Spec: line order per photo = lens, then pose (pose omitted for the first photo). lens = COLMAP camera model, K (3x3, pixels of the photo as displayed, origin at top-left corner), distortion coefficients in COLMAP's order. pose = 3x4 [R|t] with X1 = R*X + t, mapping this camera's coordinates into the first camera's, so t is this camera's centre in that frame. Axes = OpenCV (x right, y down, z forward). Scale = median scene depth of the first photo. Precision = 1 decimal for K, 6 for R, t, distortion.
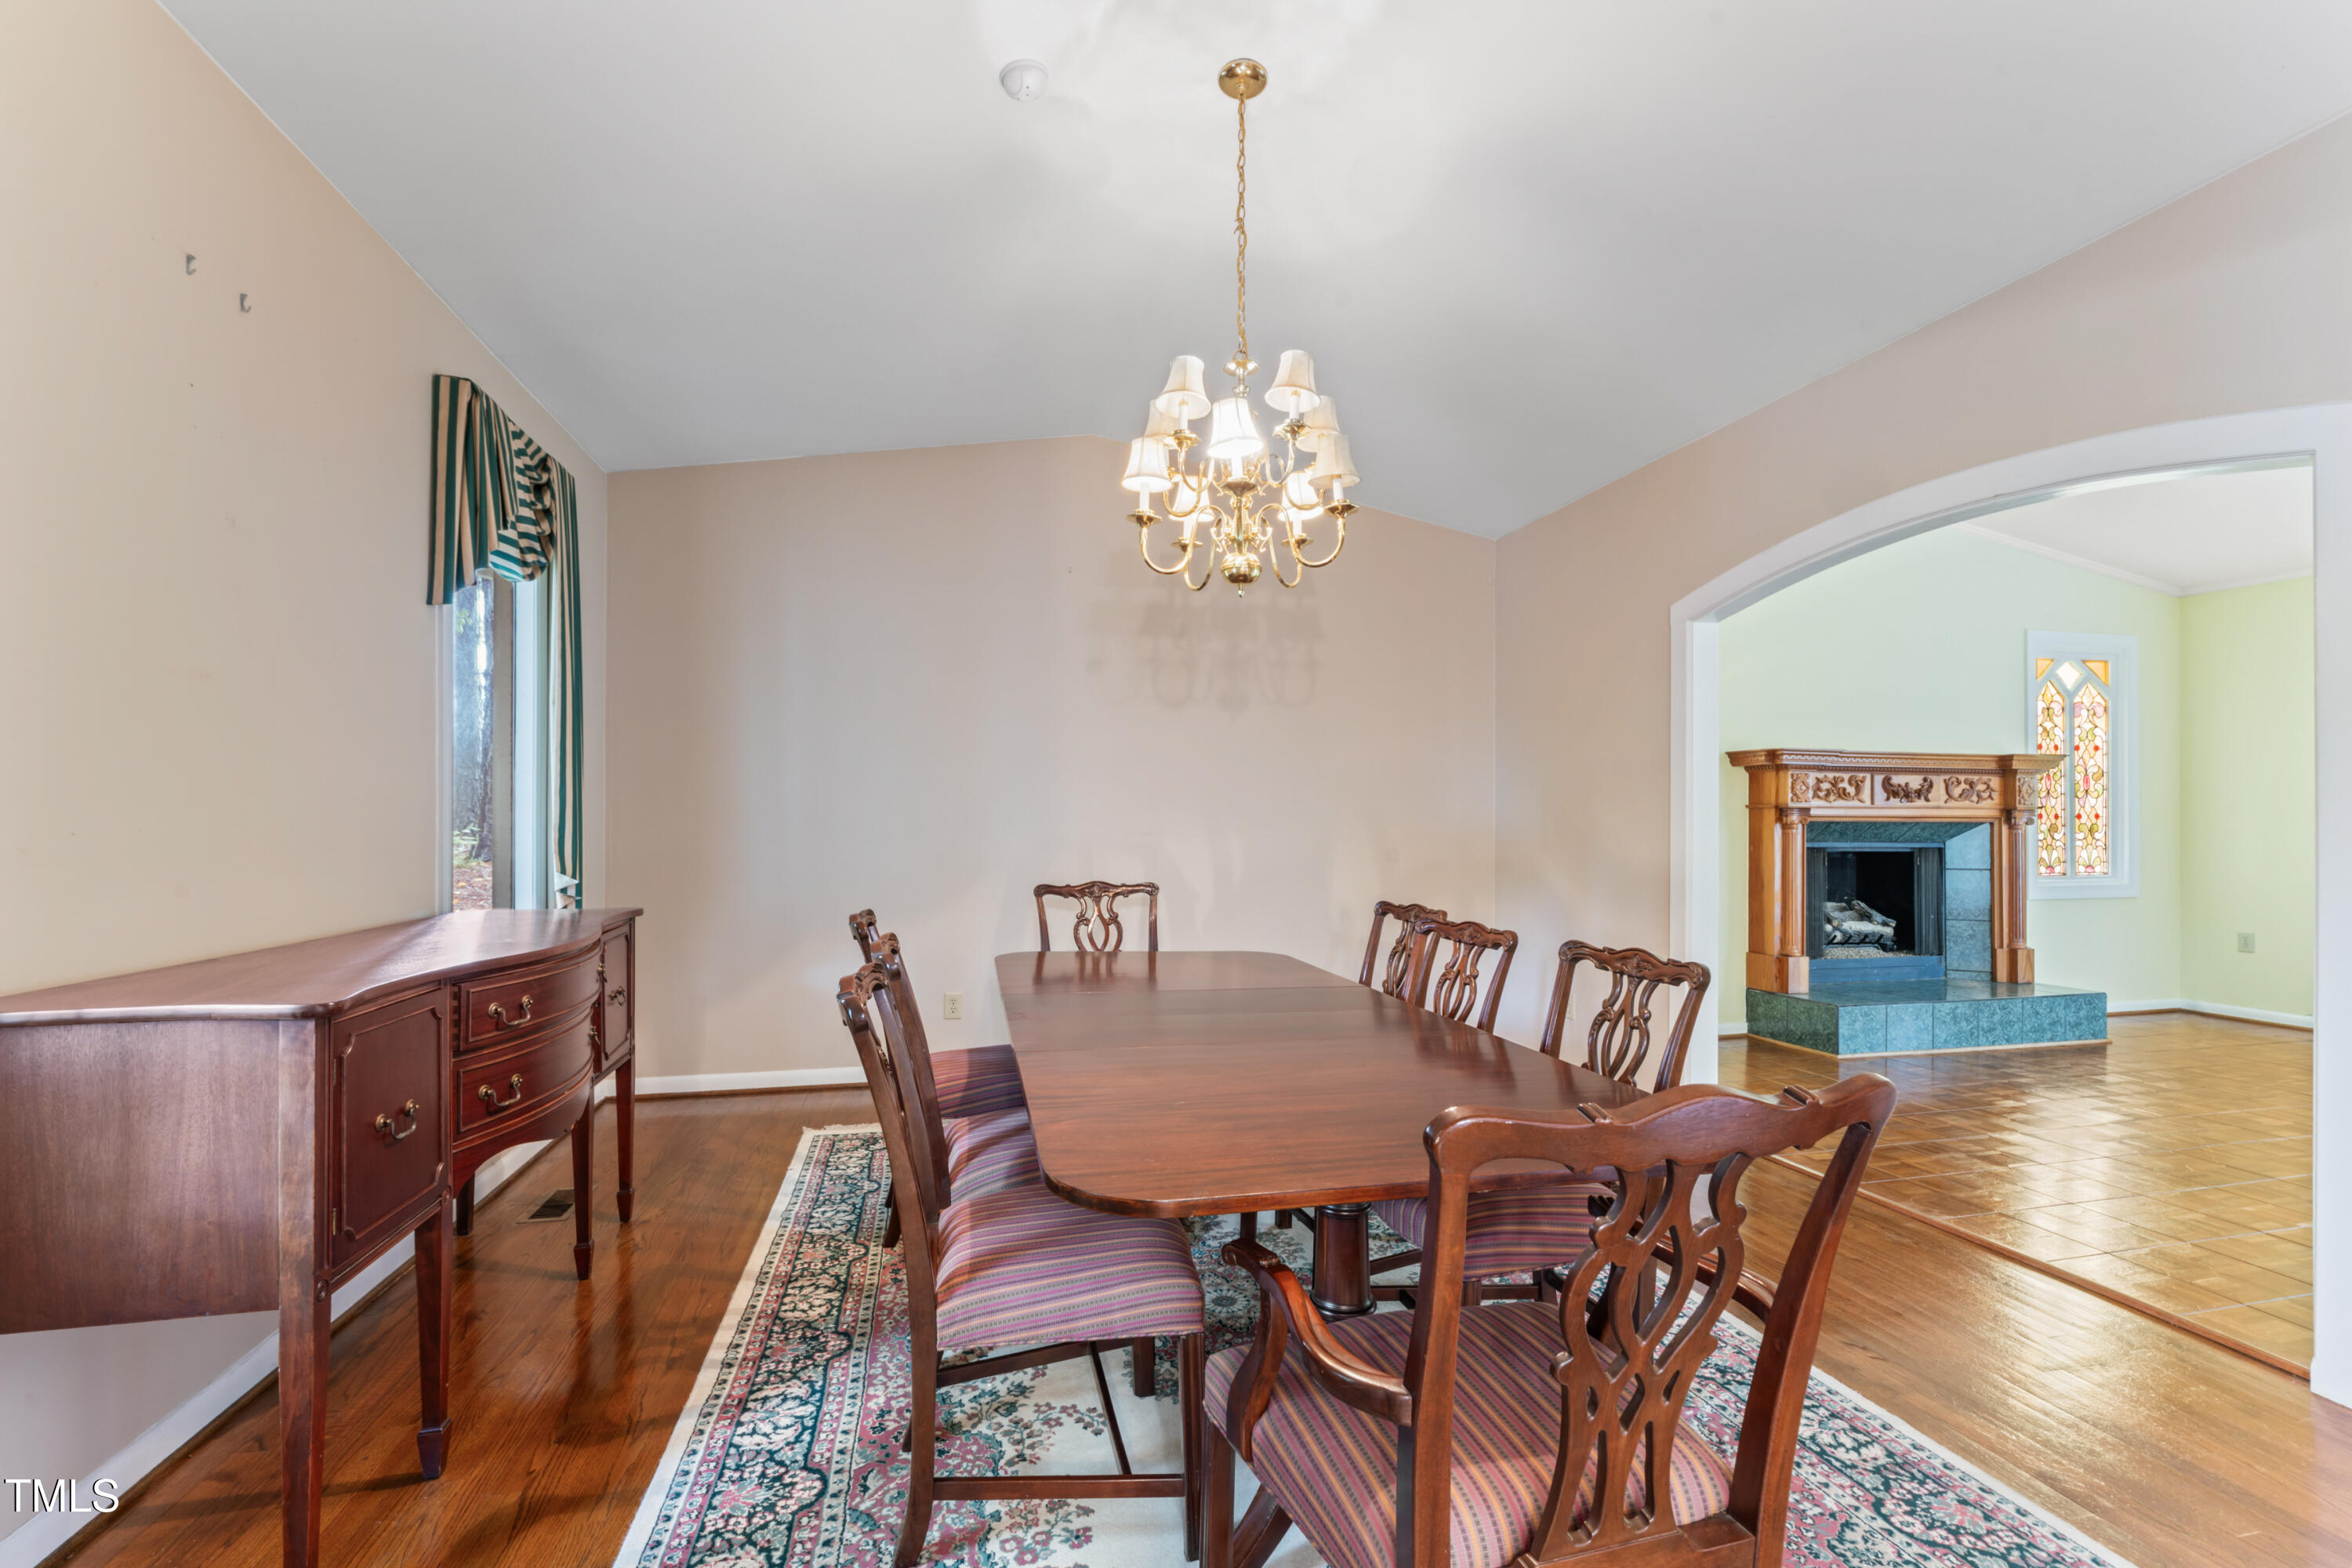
lens RADIAL K [[1013.1, 0, 1201.2], [0, 1013.1, 819.0], [0, 0, 1]] dist [-0.003159, 0.002313]
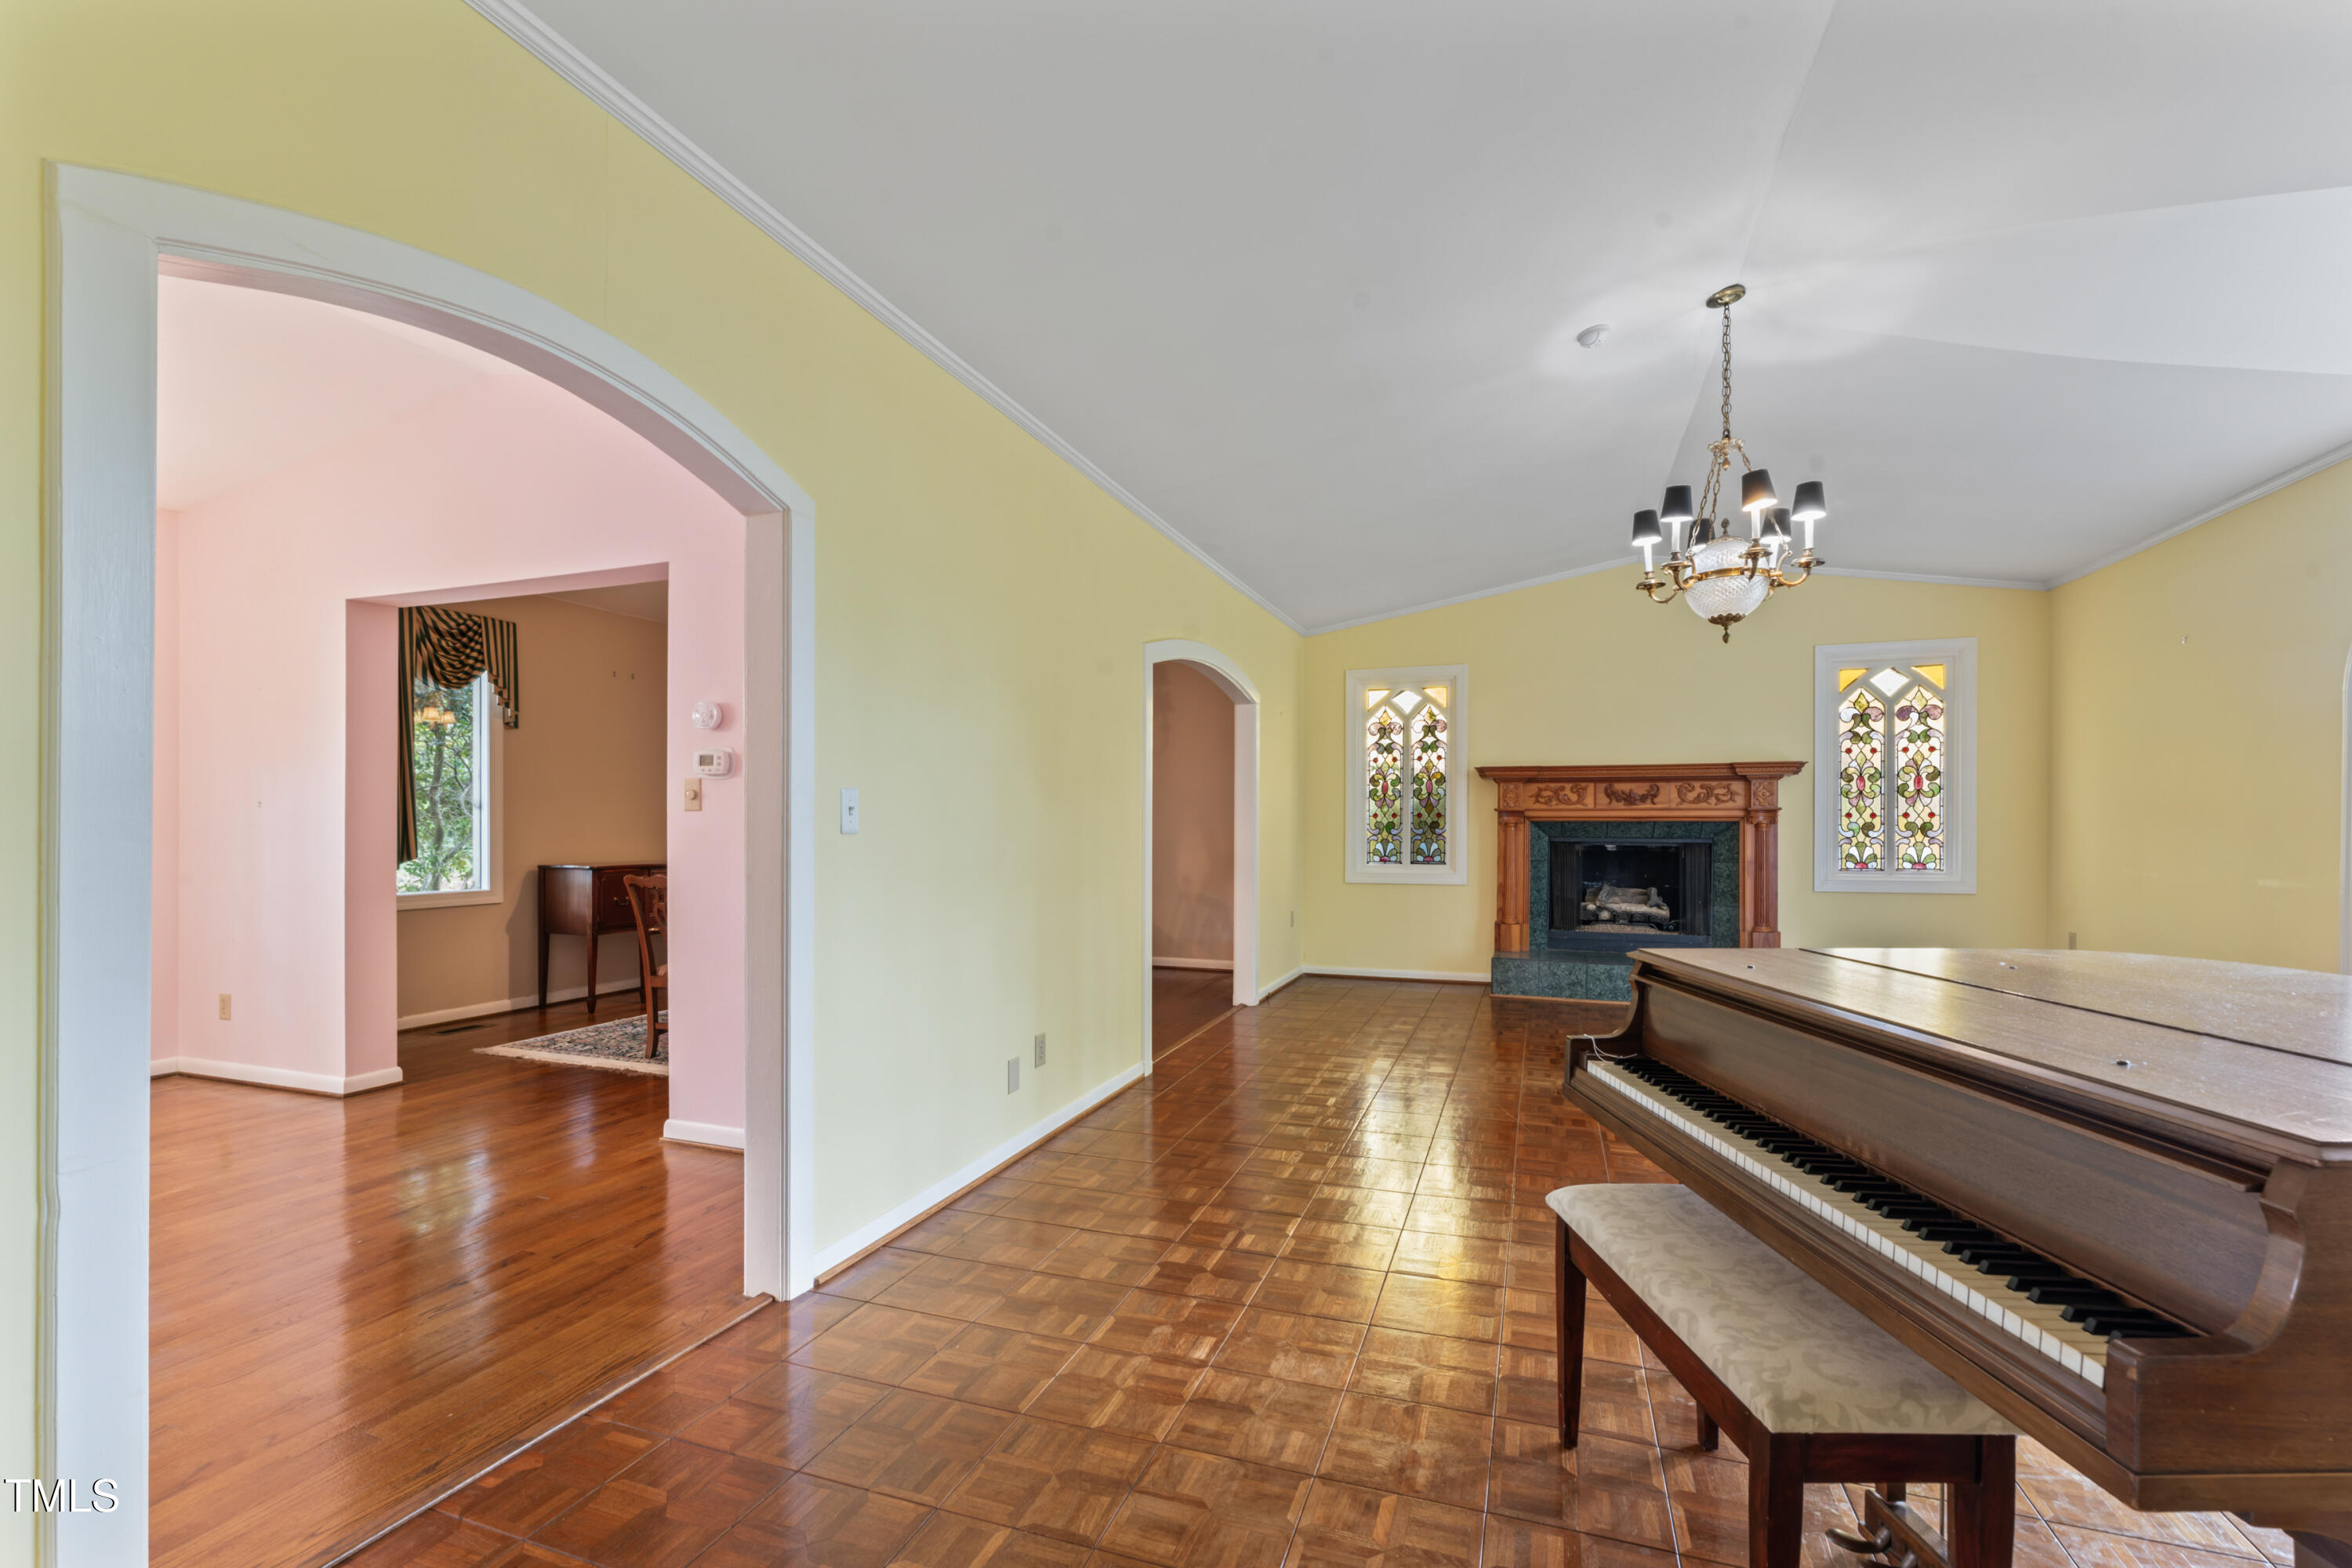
lens RADIAL K [[1013.1, 0, 1192.2], [0, 1013.1, 805.3], [0, 0, 1]] dist [-0.003159, 0.002313]
pose [[0.836937, -0.008973, -0.547225, 0.900700], [0.007329, 0.999960, -0.005187, -0.014123], [0.547249, 0.000331, 0.836970, -0.310327]]
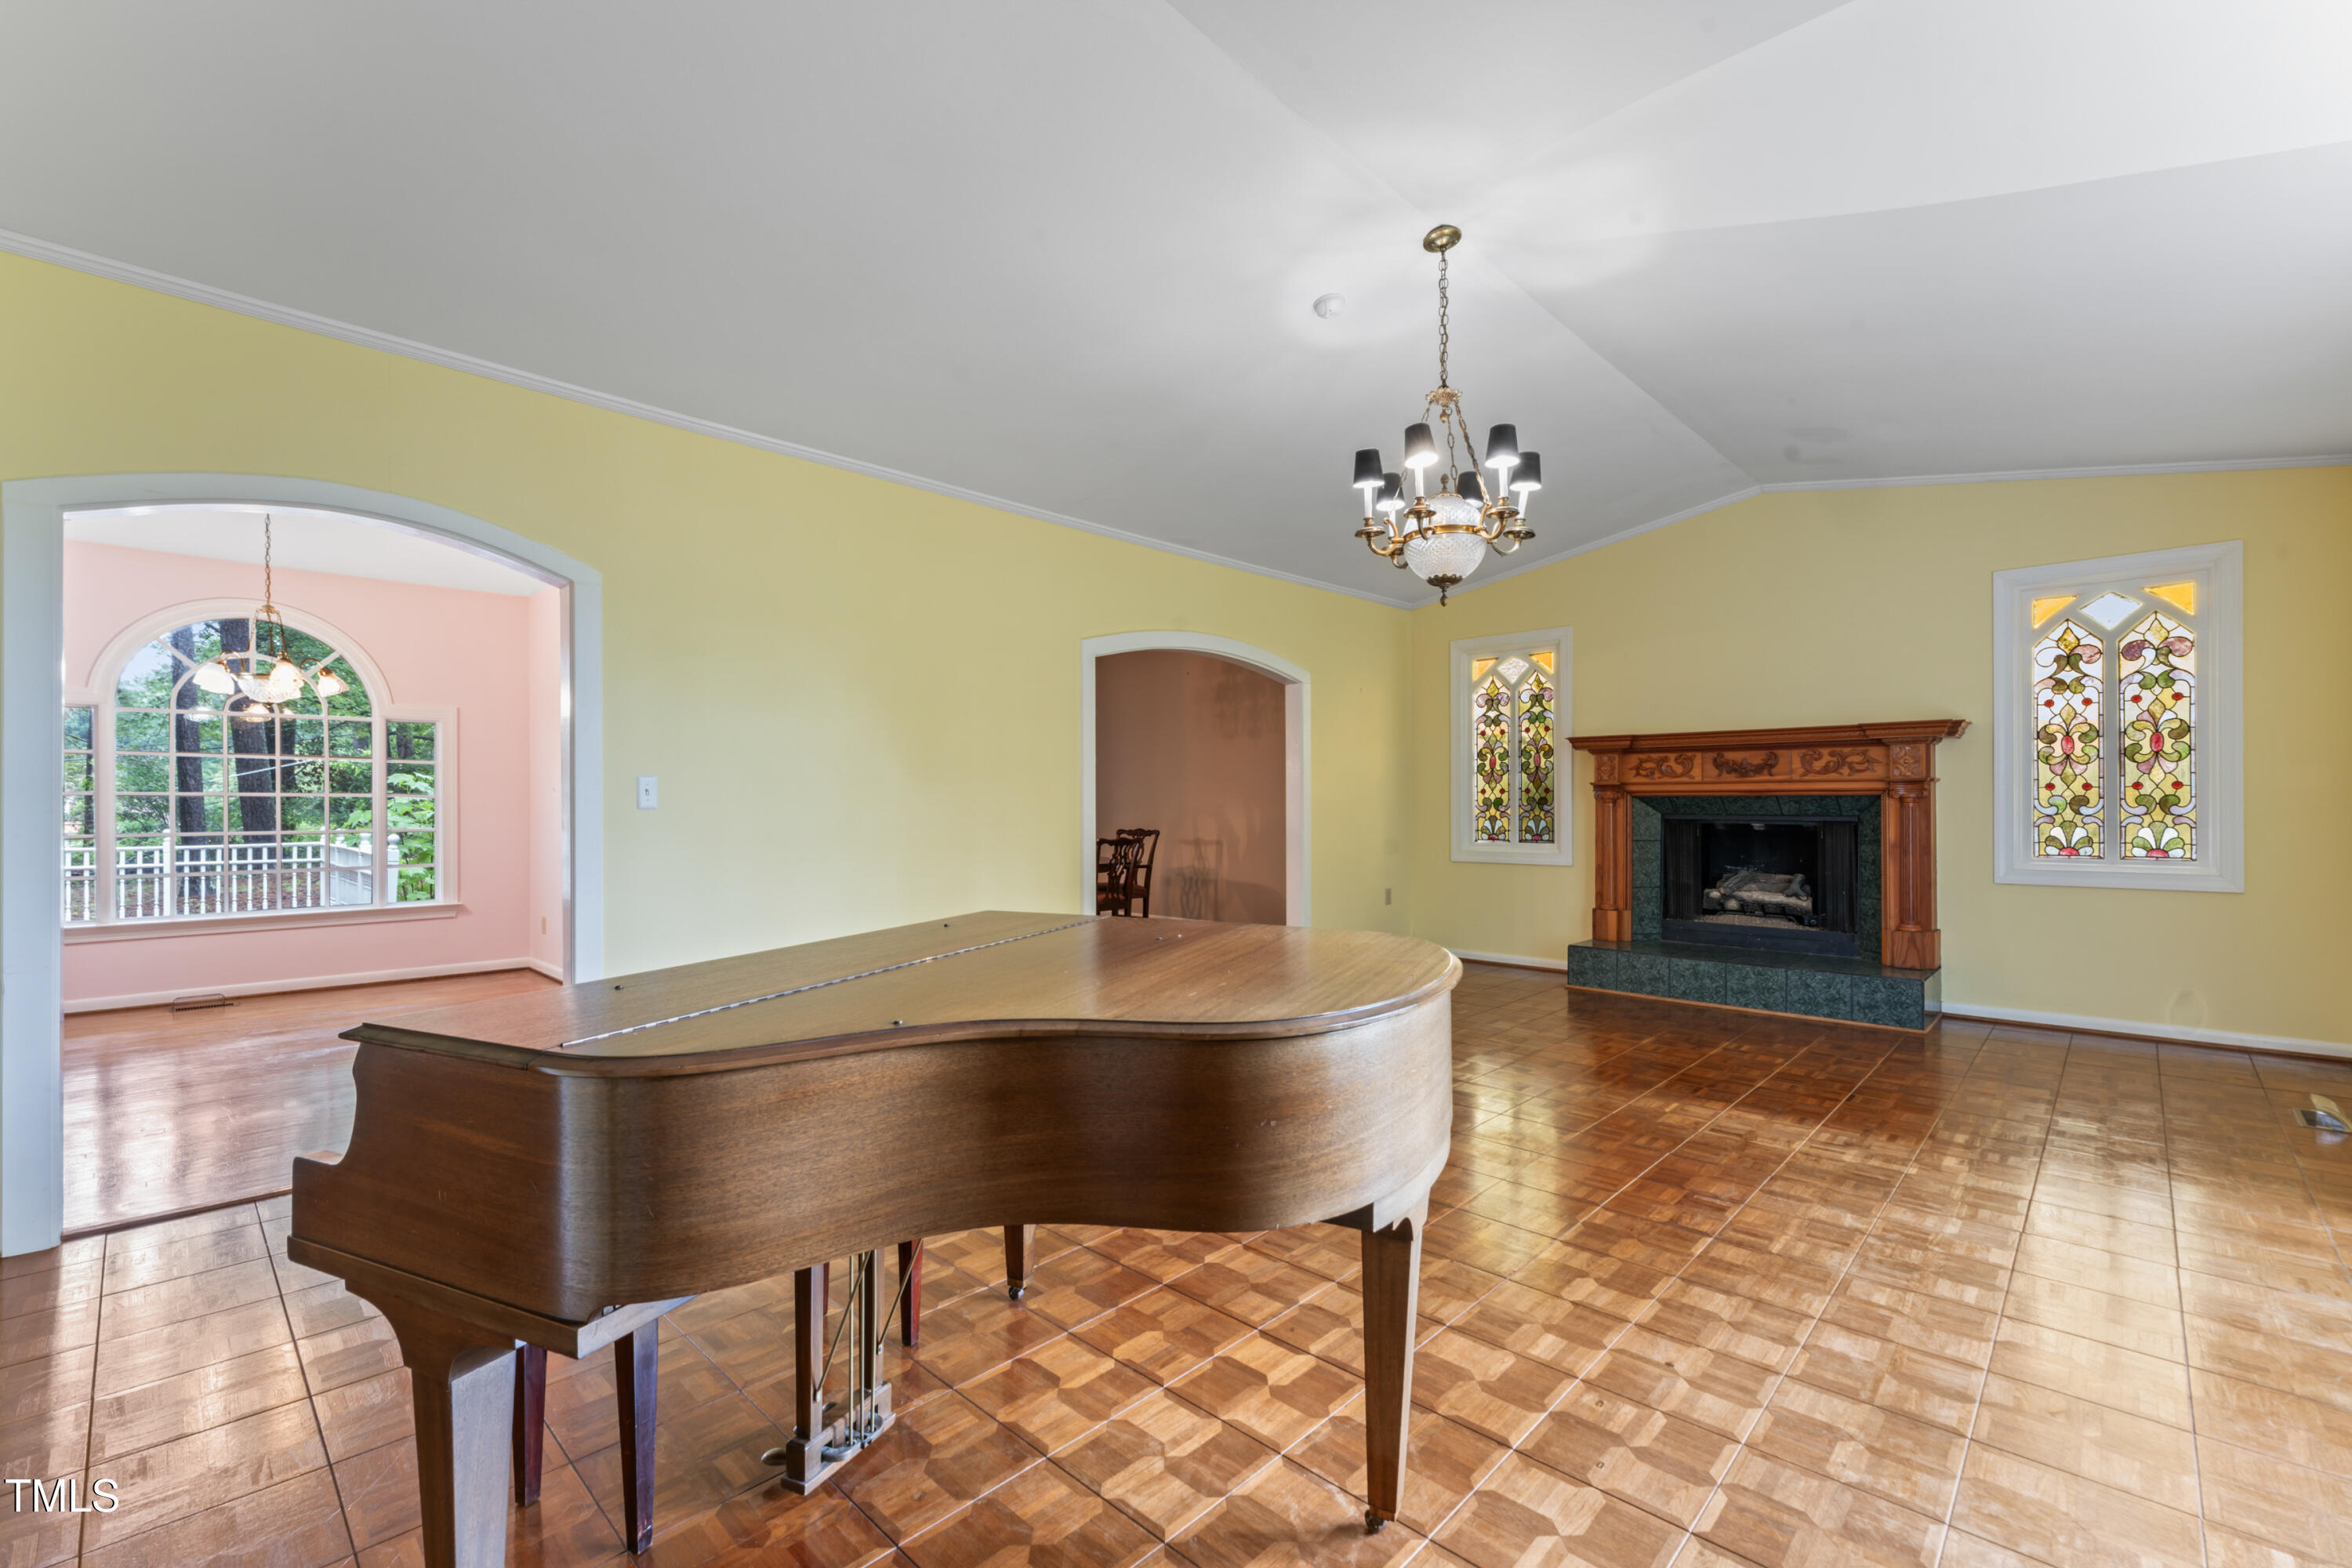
lens RADIAL K [[1013.1, 0, 1186.6], [0, 1013.1, 785.3], [0, 0, 1]] dist [-0.003159, 0.002313]
pose [[0.535070, -0.015482, -0.844666, 1.246170], [0.015466, 0.999844, -0.008528, -0.008365], [0.844666, -0.008500, 0.535226, -0.055535]]
